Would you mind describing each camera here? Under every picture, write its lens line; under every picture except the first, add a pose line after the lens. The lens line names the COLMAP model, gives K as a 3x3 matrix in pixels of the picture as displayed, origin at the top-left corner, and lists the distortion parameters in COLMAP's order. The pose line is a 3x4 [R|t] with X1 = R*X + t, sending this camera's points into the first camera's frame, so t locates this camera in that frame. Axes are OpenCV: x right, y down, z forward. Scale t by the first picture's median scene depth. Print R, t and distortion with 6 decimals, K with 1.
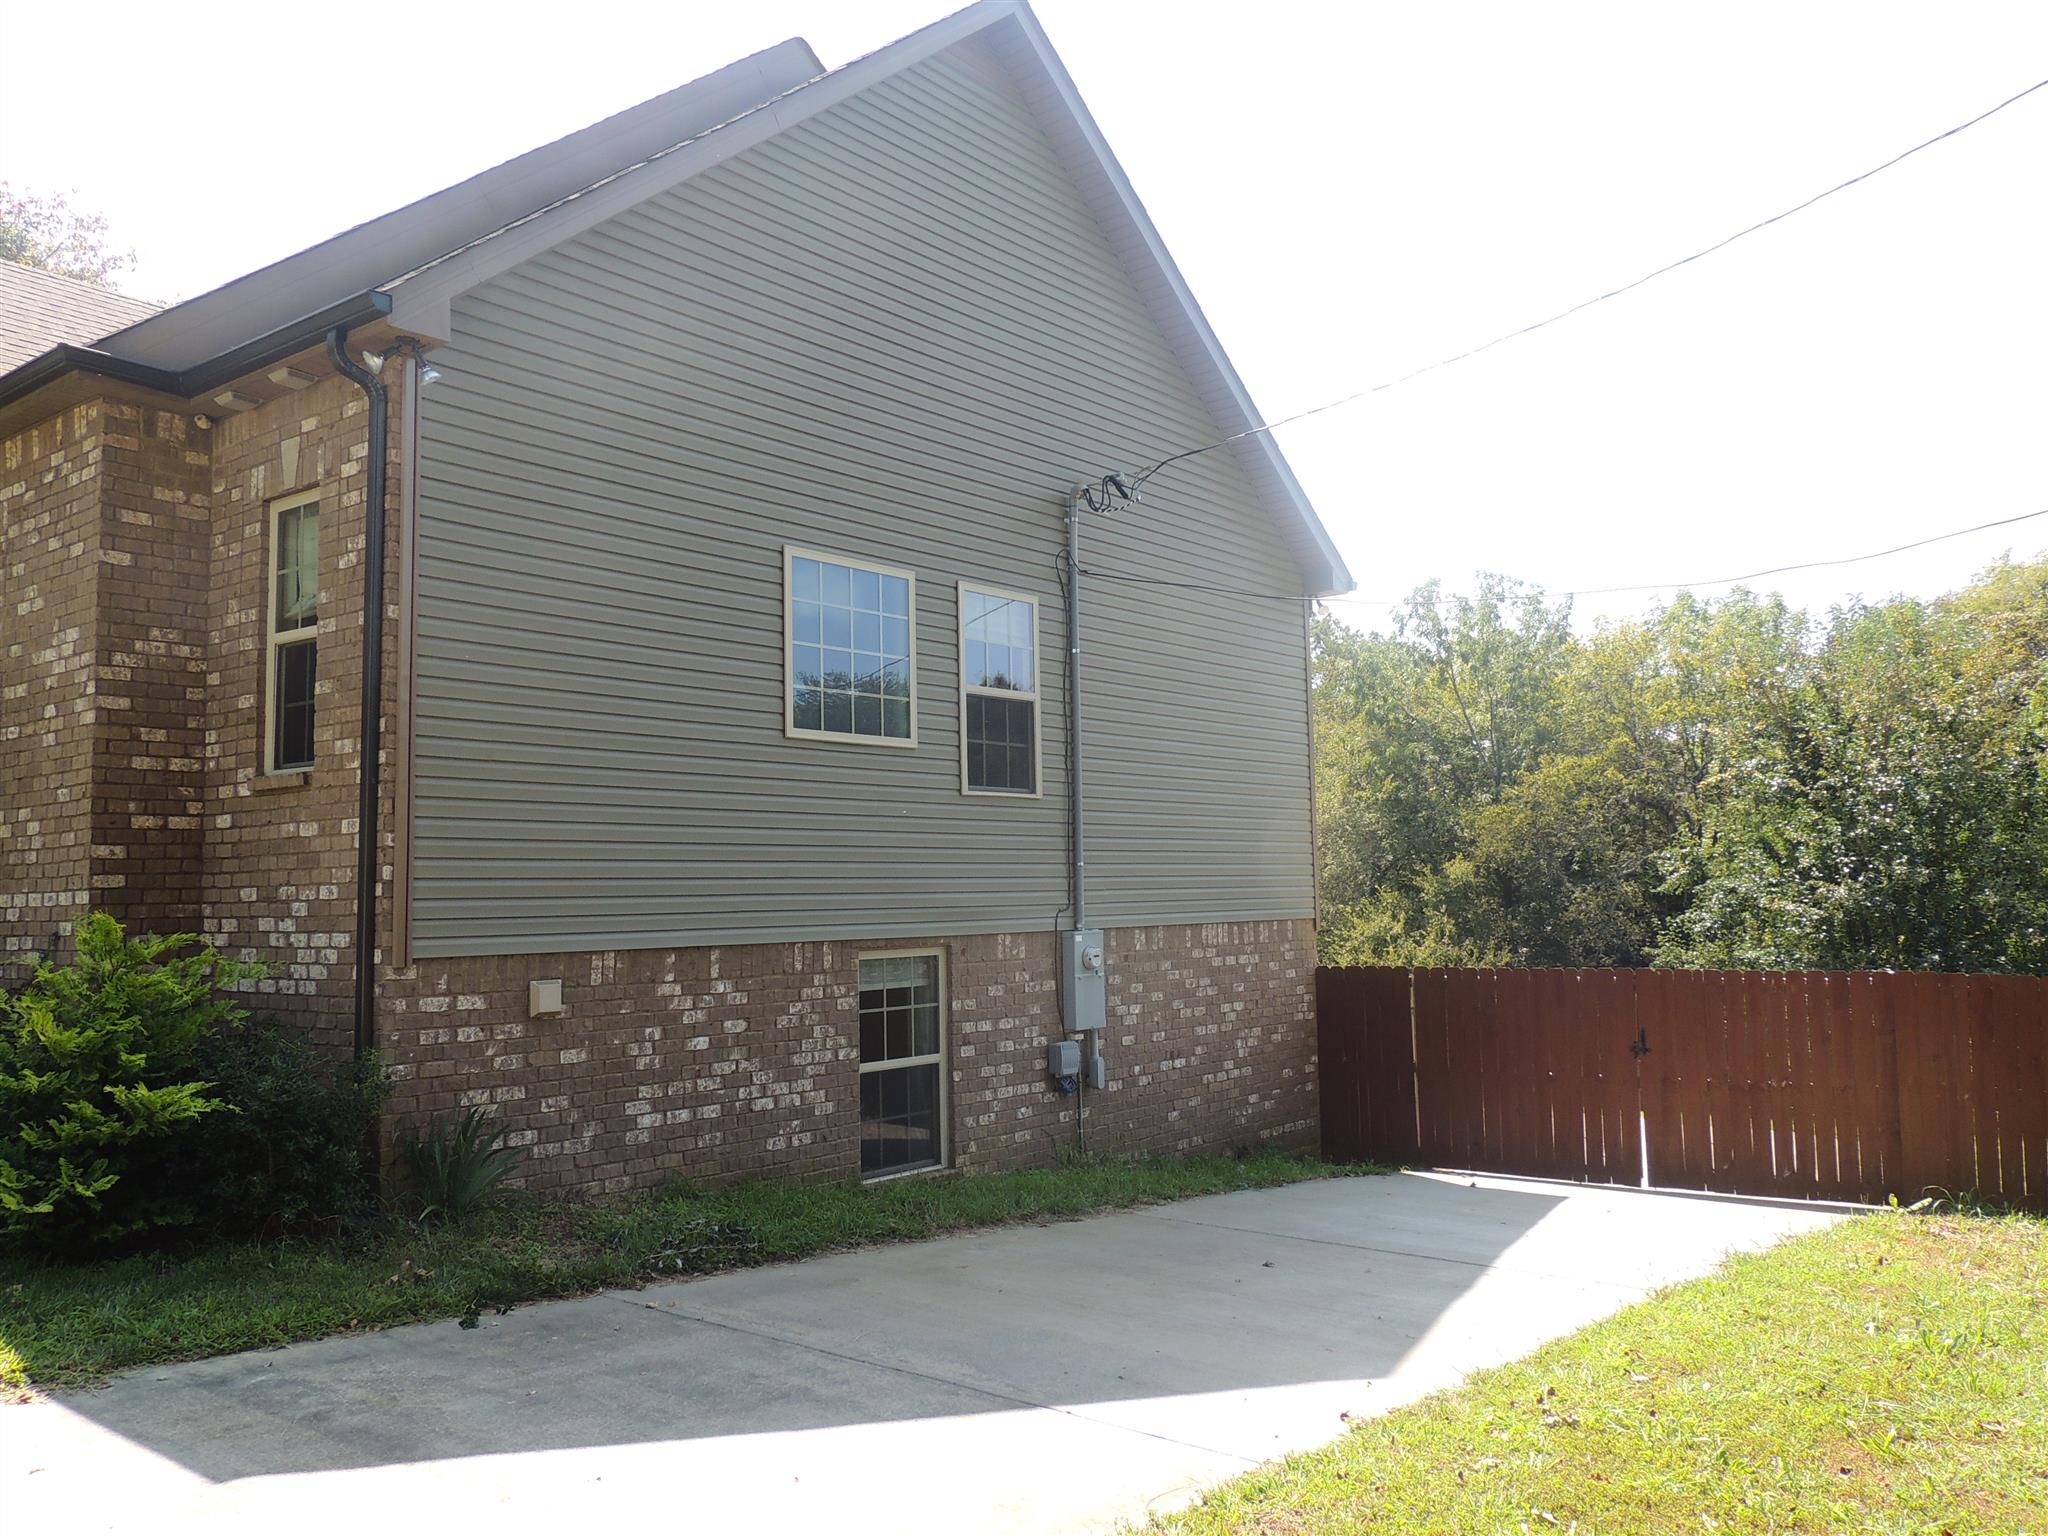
lens RADIAL K [[1616.7, 0, 1034.7], [0, 1616.7, 754.1], [0, 0, 1]] dist [-0.015429, 0.007063]
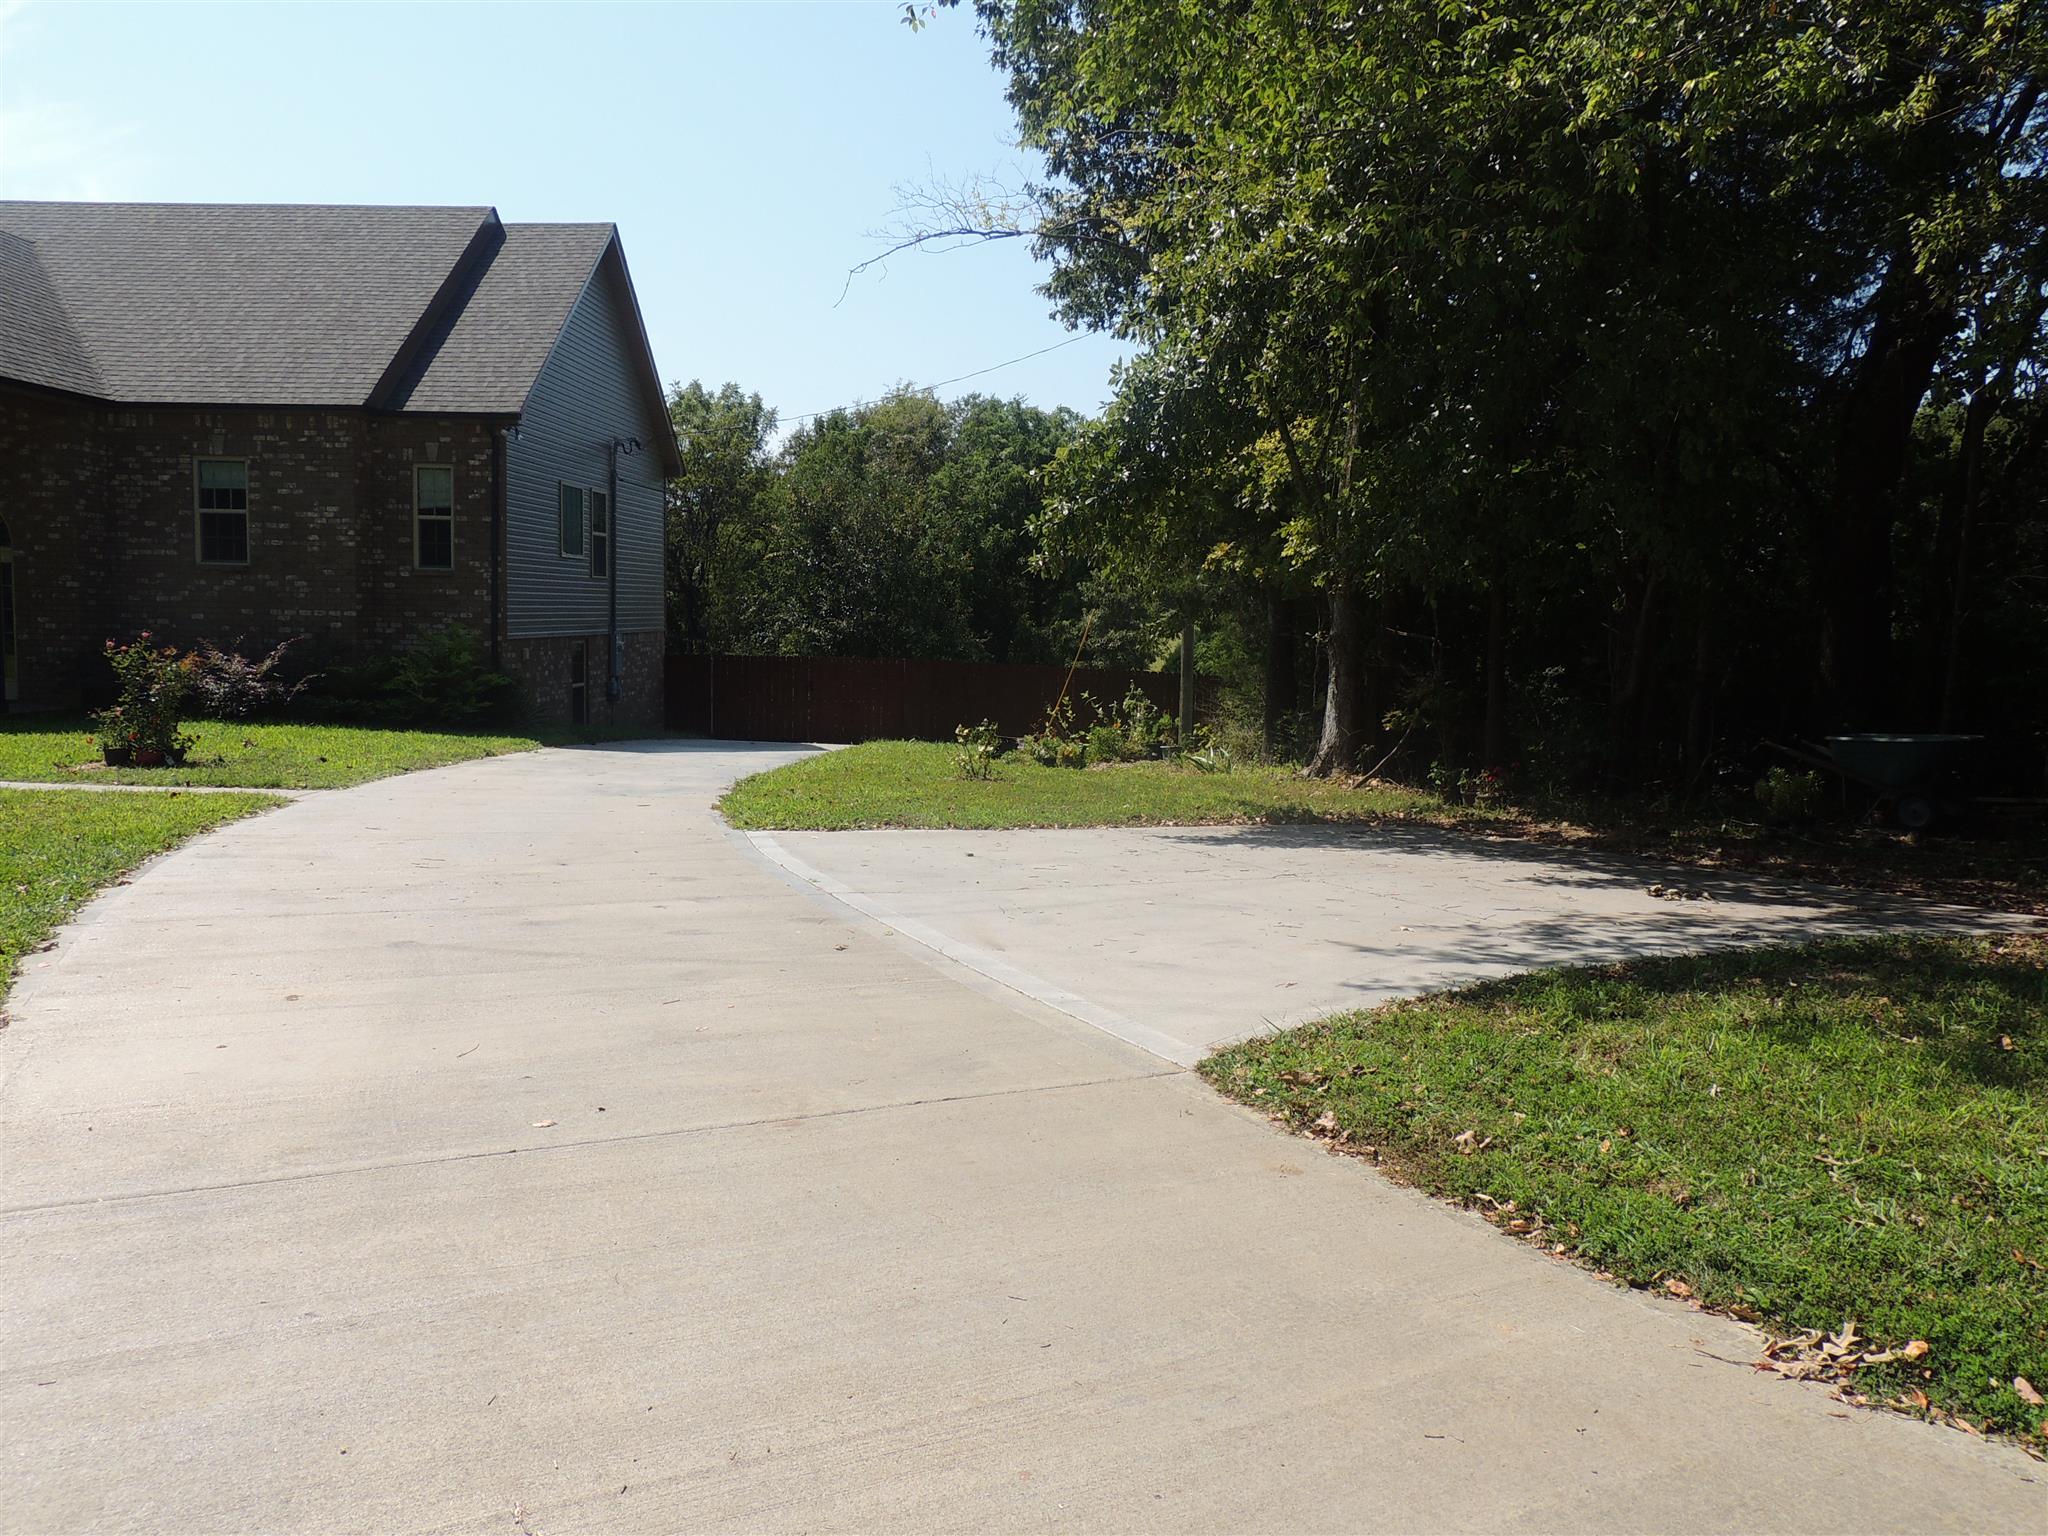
lens RADIAL K [[1596.9, 0, 1022.5], [0, 1596.9, 778.2], [0, 0, 1]] dist [-0.014845, -0.014648]
pose [[0.798790, -0.027777, 0.600968, -0.802923], [-0.088033, 0.982784, 0.162435, -0.103267], [-0.595134, -0.182657, 0.782593, -1.087733]]
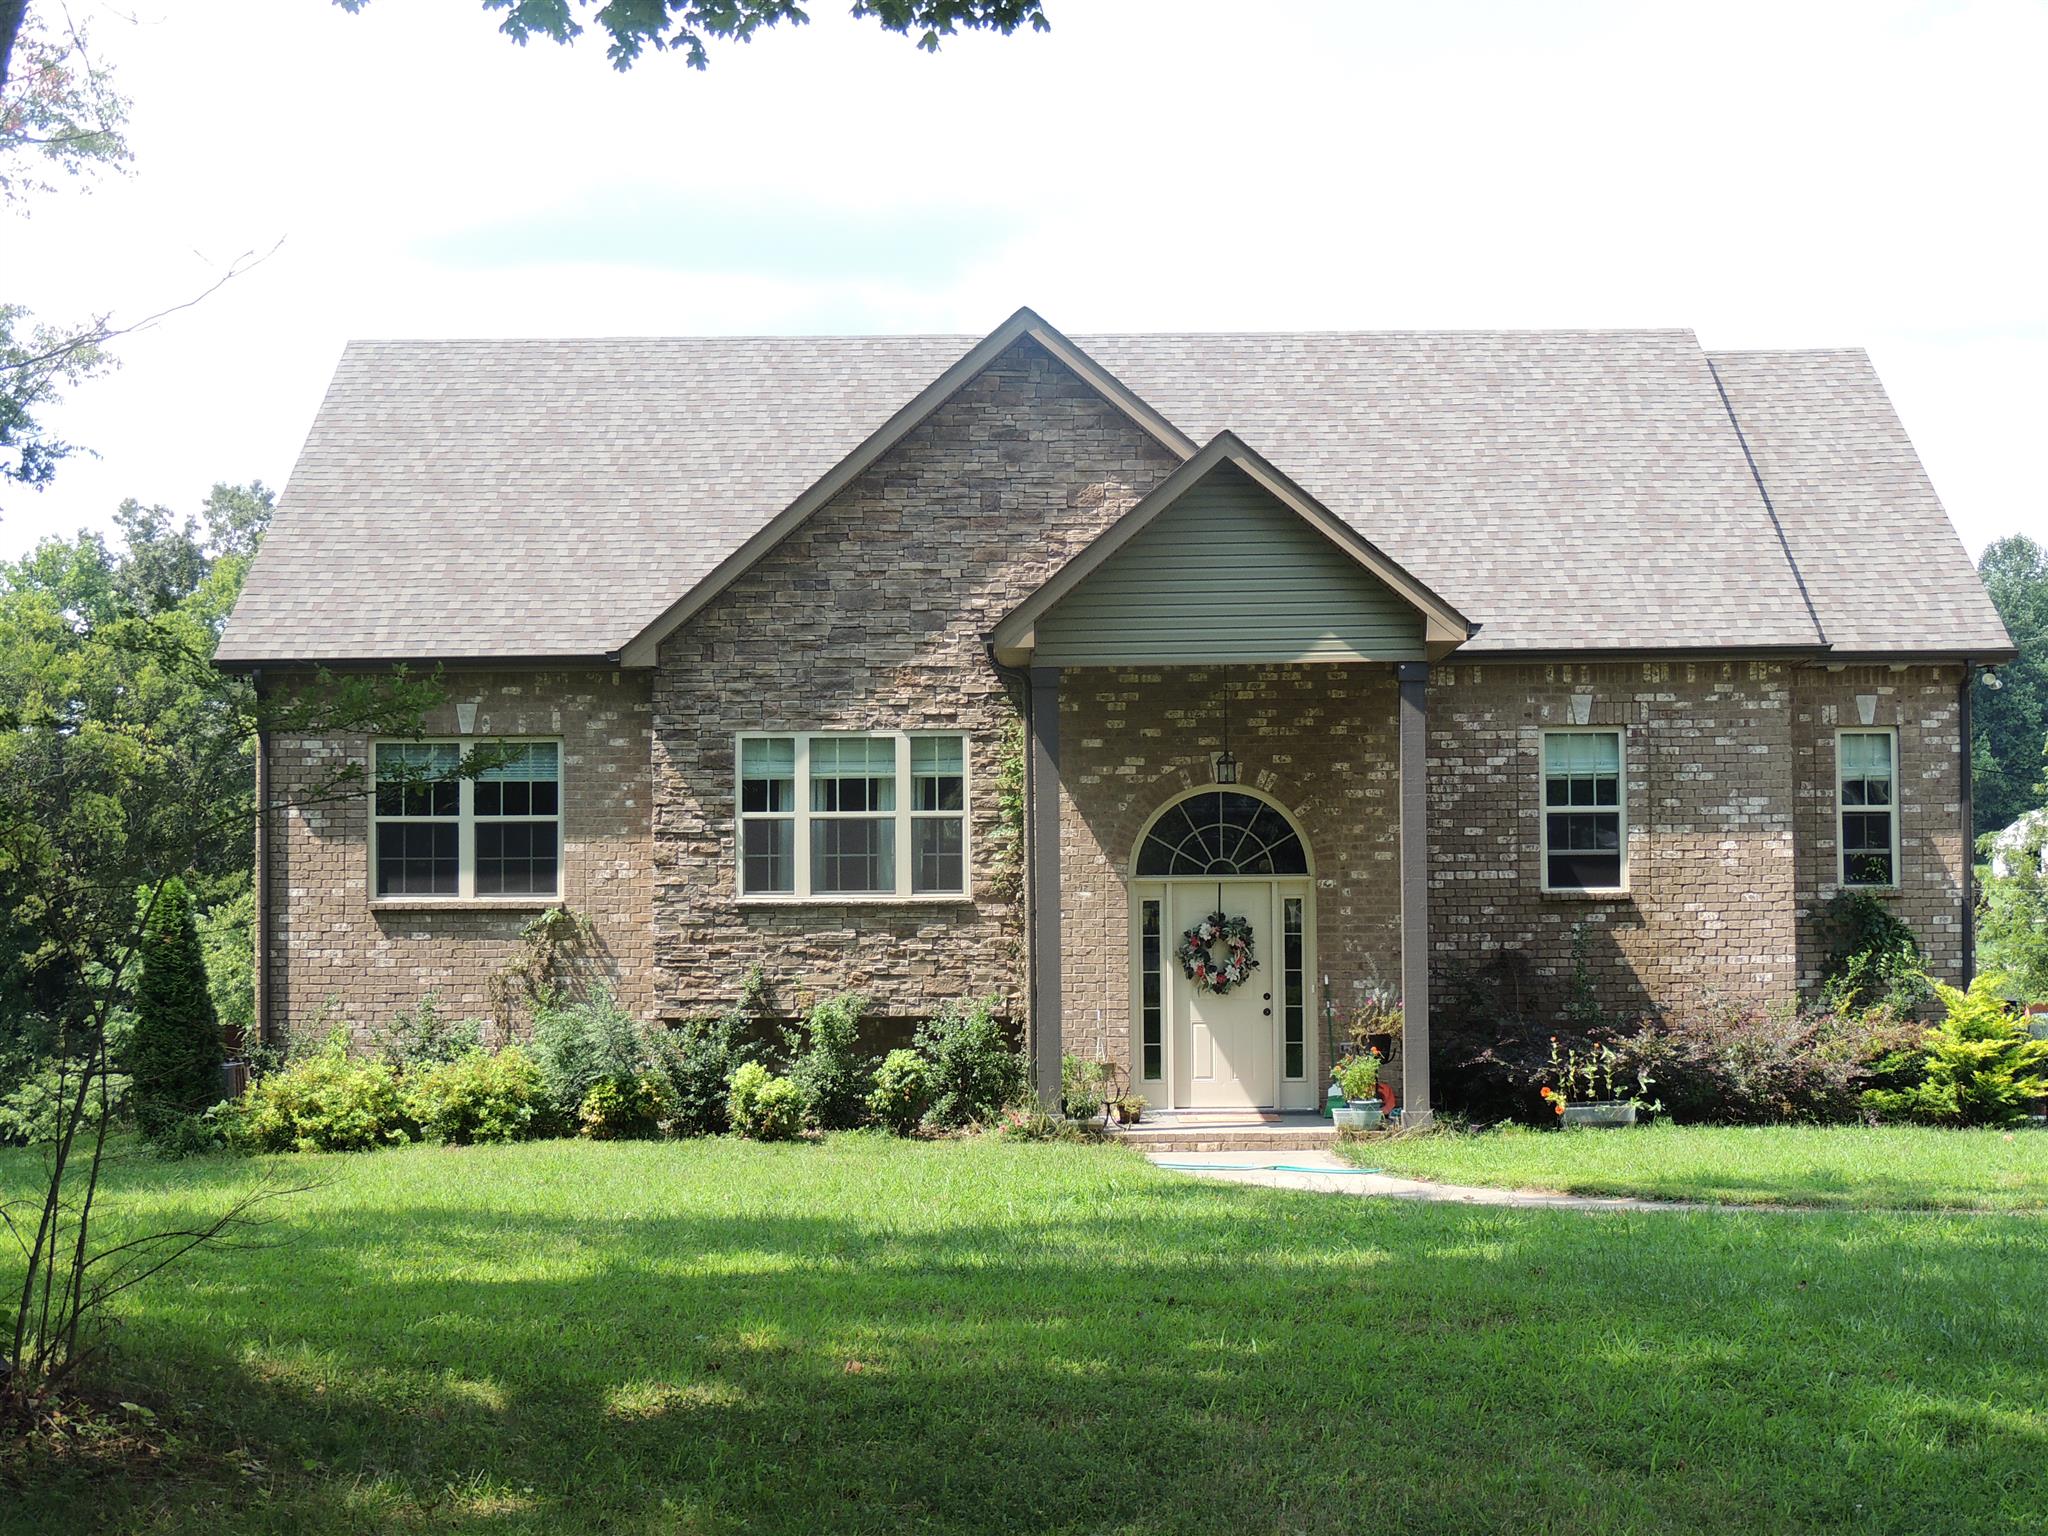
lens RADIAL K [[3041.6, 0, 1022.2], [0, 3041.6, 765.1], [0, 0, 1]] dist [-0.083511, 0.000000]
pose [[0.797549, 0.037782, 0.602070, -1.992497], [-0.055422, 0.998405, 0.010763, -0.066415], [-0.600703, -0.041952, 0.798371, -0.672689]]
